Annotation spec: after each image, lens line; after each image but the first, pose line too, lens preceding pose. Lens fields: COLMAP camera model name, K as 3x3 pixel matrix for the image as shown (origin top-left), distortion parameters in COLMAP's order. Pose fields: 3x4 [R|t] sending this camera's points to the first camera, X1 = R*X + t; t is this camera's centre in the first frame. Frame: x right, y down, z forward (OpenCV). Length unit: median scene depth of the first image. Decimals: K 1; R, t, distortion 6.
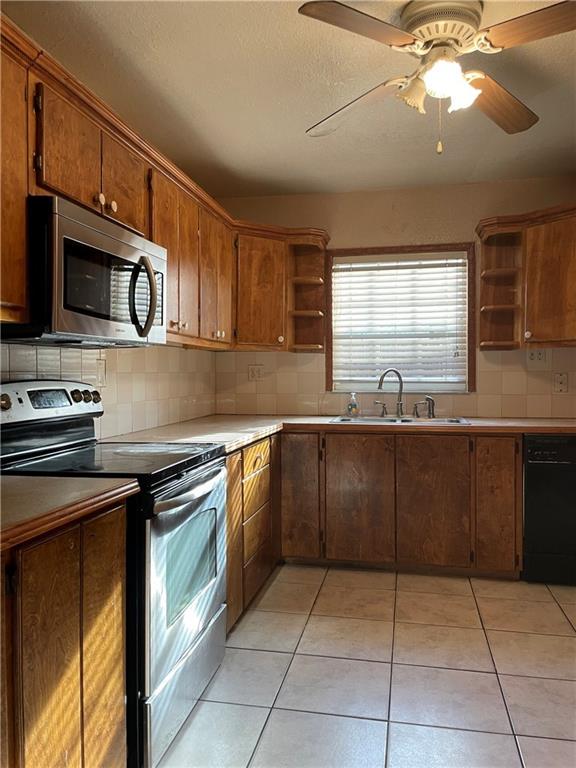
lens RADIAL K [[577.6, 0, 289.3], [0, 577.6, 381.9], [0, 0, 1]] dist [0.031127, -0.005697]
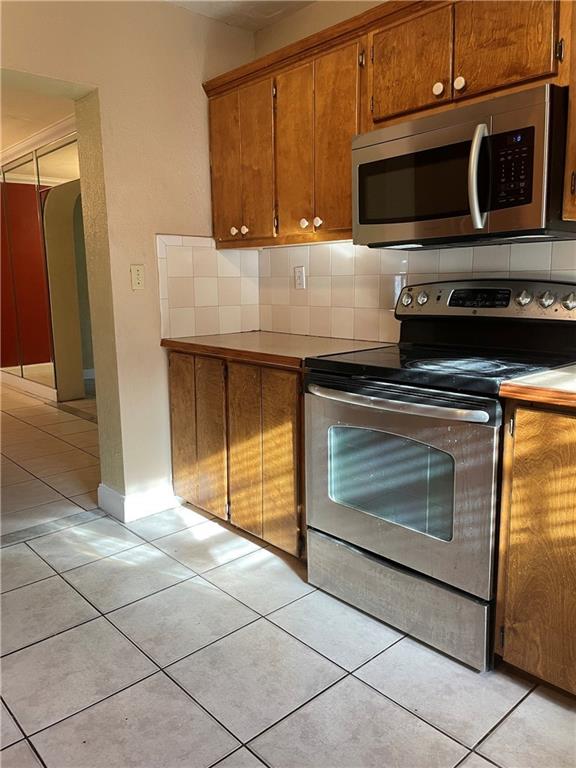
lens RADIAL K [[577.6, 0, 288.8], [0, 577.6, 381.3], [0, 0, 1]] dist [0.031127, -0.005697]
pose [[-0.589491, 0.149688, -0.793784, 0.844694], [0.005088, 0.983349, 0.181656, -0.021219], [0.807759, 0.103046, -0.580437, 1.824406]]
